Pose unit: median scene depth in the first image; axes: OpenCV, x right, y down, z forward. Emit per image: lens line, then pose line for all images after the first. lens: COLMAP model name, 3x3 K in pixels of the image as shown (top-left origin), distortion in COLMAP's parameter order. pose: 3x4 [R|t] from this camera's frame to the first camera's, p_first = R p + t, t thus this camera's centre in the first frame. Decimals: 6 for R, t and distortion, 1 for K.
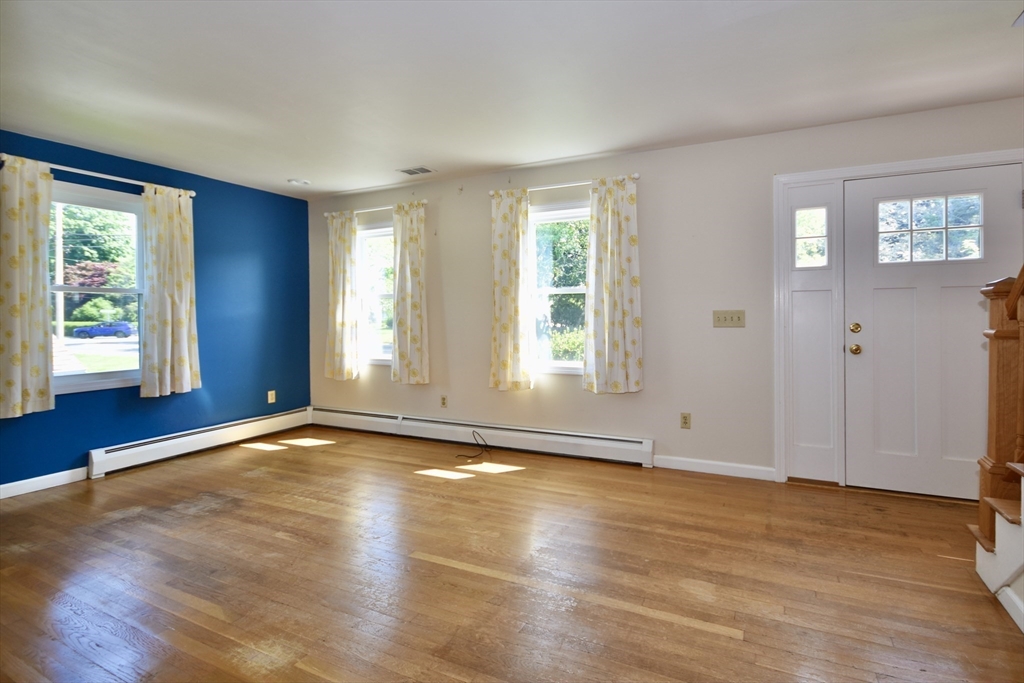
lens RADIAL K [[524.5, 0, 534.6], [0, 524.5, 314.9], [0, 0, 1]] dist [0.000192, -0.008324]
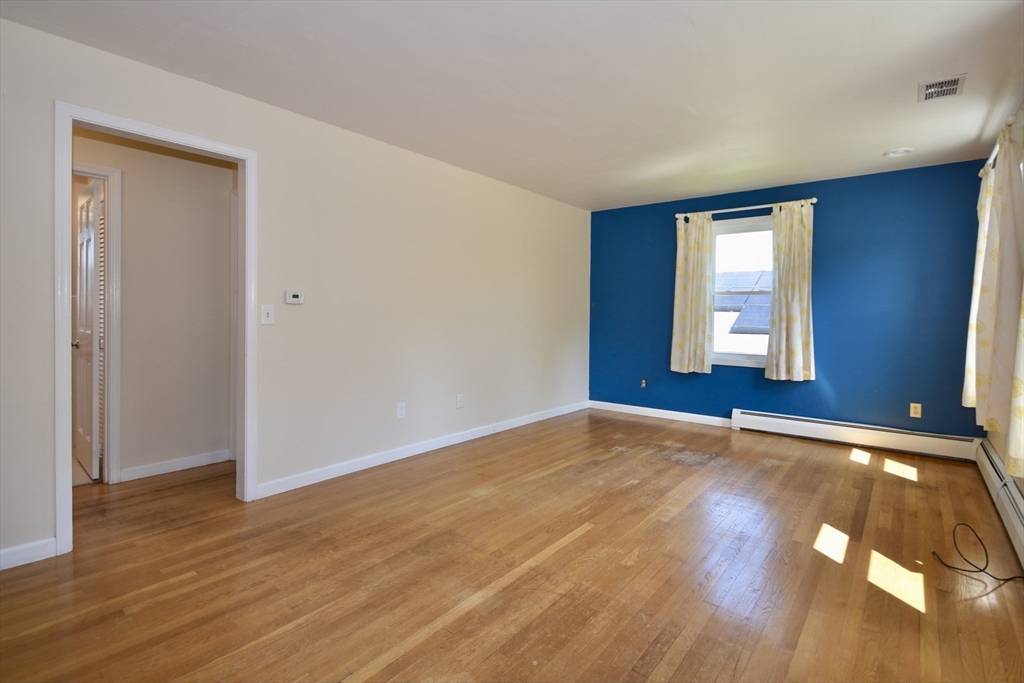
lens RADIAL K [[479.5, 0, 502.0], [0, 479.5, 320.2], [0, 0, 1]] dist [-0.006135, -0.002905]
pose [[-0.244490, 0.023285, -0.969372, 0.580469], [-0.009668, 0.999603, 0.026449, -0.004651], [0.969604, 0.015838, -0.244168, 0.768510]]
